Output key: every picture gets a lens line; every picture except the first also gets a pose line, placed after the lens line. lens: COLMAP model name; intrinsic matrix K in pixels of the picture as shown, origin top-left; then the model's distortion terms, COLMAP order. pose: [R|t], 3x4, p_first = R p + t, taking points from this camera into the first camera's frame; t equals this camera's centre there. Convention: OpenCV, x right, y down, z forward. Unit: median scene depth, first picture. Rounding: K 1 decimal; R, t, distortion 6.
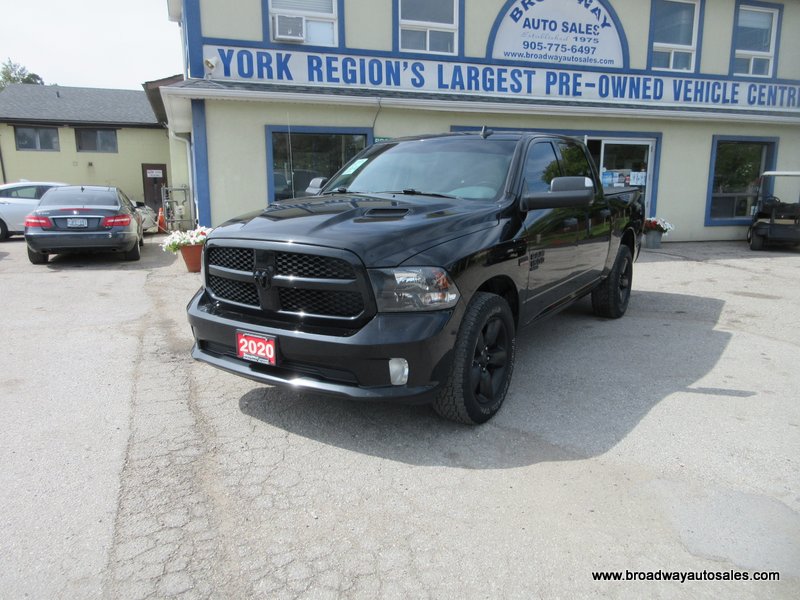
lens RADIAL K [[600.9, 0, 399.8], [0, 600.9, 305.5], [0, 0, 1]] dist [0.012940, -0.008987]
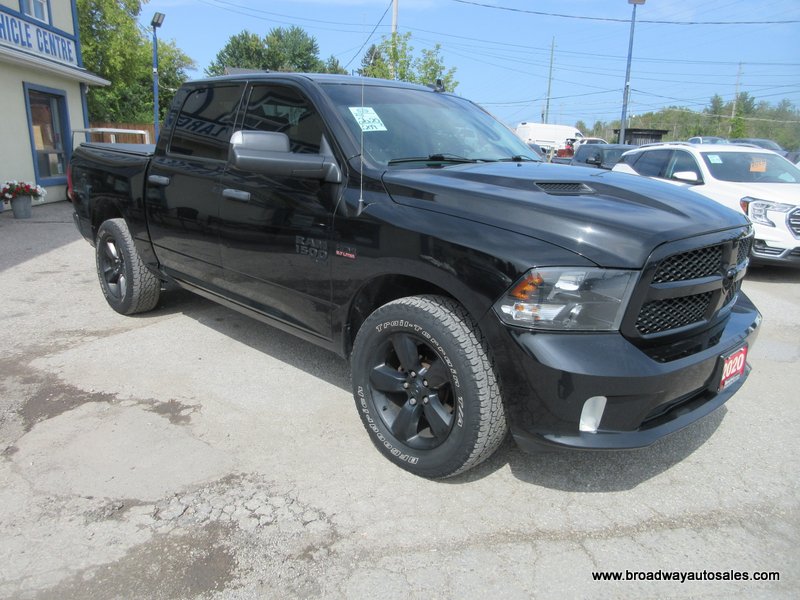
lens RADIAL K [[600.9, 0, 400.3], [0, 600.9, 299.9], [0, 0, 1]] dist [0.012940, -0.008987]
pose [[0.218215, -0.232086, 0.947902, -0.355934], [0.168686, 0.965660, 0.197601, -0.081458], [-0.961211, 0.116778, 0.249871, 0.408432]]
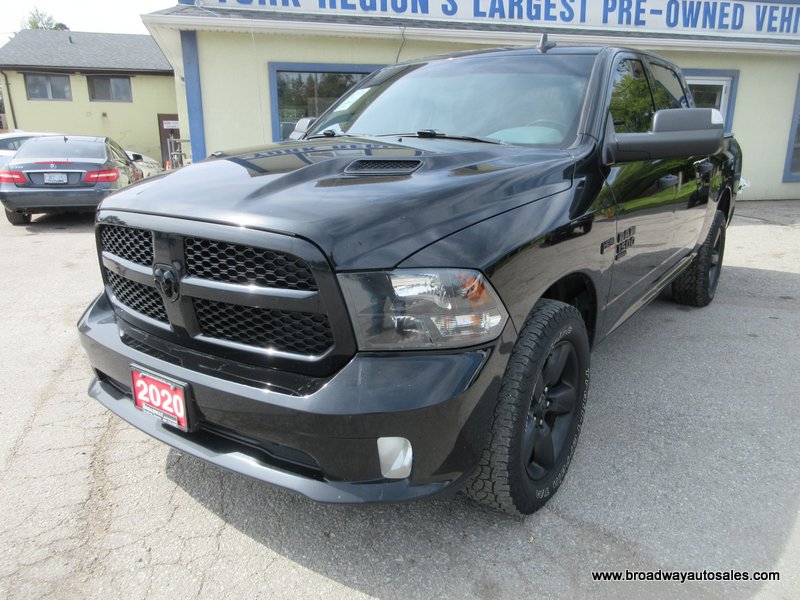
lens RADIAL K [[601.4, 0, 400.4], [0, 601.4, 303.6], [0, 0, 1]] dist [0.025423, -0.021825]
pose [[0.998696, 0.011392, -0.049755, 0.009204], [-0.007862, 0.997475, 0.070579, -0.022414], [0.050434, -0.070096, 0.996265, 0.143858]]
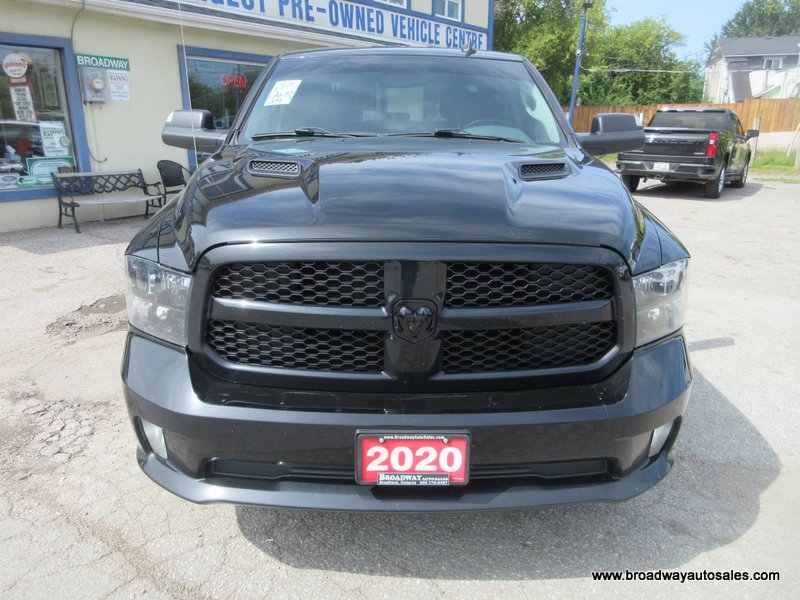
lens RADIAL K [[600.9, 0, 403.4], [0, 600.9, 301.0], [0, 0, 1]] dist [0.012940, -0.008987]
pose [[0.829002, -0.154150, 0.537581, -0.166433], [0.105472, 0.987106, 0.120402, -0.040001], [-0.549210, -0.043114, 0.834572, 0.202350]]
